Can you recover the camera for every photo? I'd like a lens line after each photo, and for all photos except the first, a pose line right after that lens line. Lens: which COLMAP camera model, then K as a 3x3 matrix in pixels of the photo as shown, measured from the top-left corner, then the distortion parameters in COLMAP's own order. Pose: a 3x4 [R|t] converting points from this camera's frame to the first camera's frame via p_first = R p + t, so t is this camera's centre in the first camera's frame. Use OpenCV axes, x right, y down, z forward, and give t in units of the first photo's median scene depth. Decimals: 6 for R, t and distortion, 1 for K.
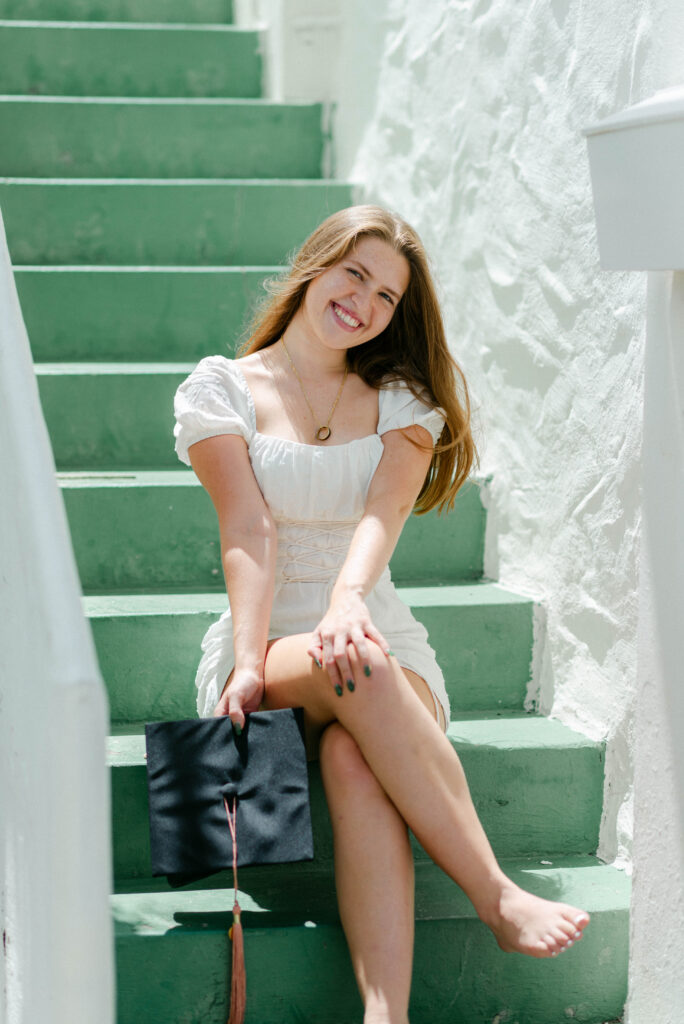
lens RADIAL K [[2390.9, 0, 342.0], [0, 2390.9, 512.0], [0, 0, 1]] dist [-0.075451, -1.260454]
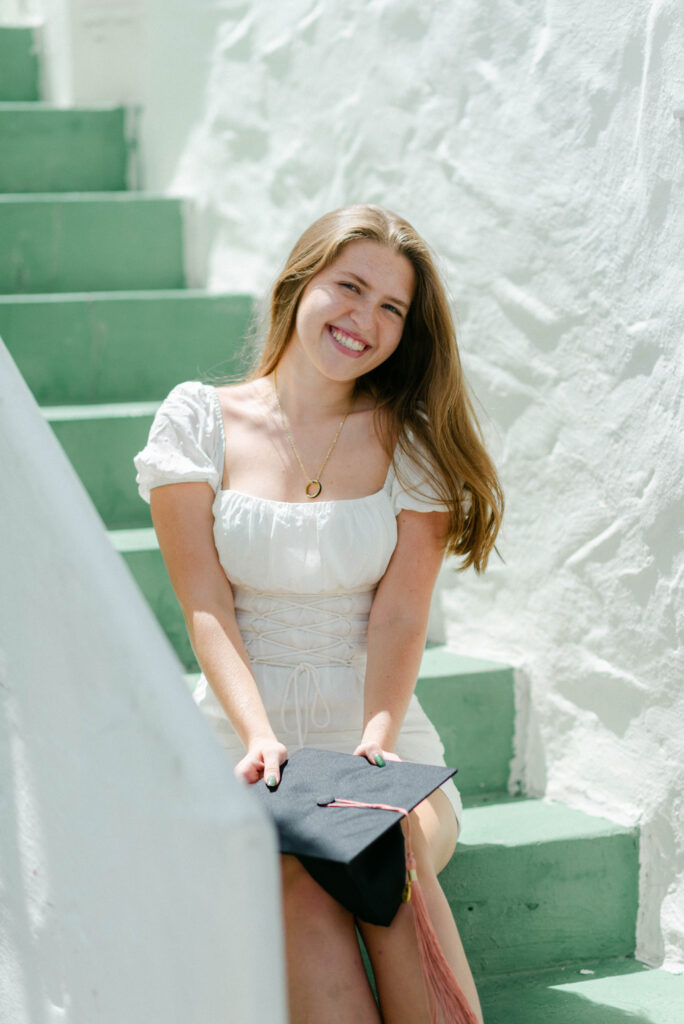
lens RADIAL K [[2314.3, 0, 342.2], [0, 2314.3, 542.7], [0, 0, 1]] dist [-0.082202, -0.284735]
pose [[0.970314, -0.041142, 0.238324, -0.183615], [0.042140, 0.999111, 0.000907, -0.011114], [-0.238149, 0.009163, 0.971185, 0.207133]]
